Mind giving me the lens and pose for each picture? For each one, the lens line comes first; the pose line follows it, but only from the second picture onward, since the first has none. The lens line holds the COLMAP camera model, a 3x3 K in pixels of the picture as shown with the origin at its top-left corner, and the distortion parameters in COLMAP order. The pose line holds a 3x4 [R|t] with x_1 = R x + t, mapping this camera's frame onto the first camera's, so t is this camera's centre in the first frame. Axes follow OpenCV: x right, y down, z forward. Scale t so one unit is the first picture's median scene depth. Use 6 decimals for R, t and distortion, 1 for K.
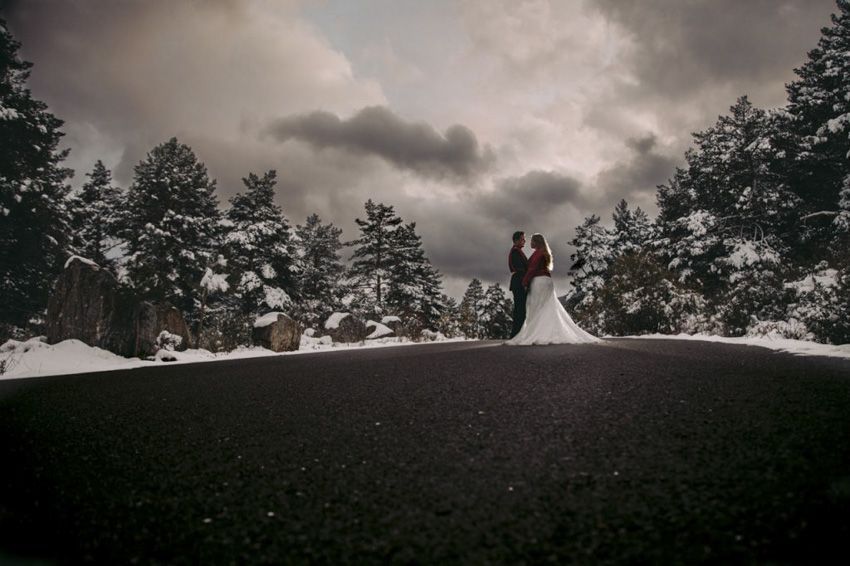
lens RADIAL K [[948.4, 0, 384.2], [0, 948.4, 292.9], [0, 0, 1]] dist [-0.038574, 0.559153]
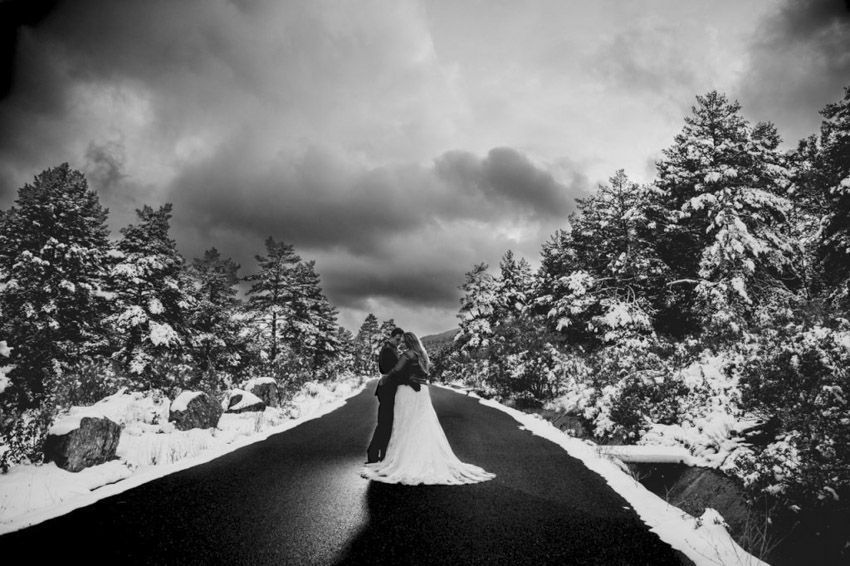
lens RADIAL K [[1096.2, 0, 421.9], [0, 1096.2, 286.9], [0, 0, 1]] dist [0.114949, 0.061370]
pose [[0.985320, 0.058773, 0.160279, -0.036455], [-0.044509, 0.994839, -0.091178, 0.050119], [-0.164811, 0.082706, 0.982852, -0.170952]]
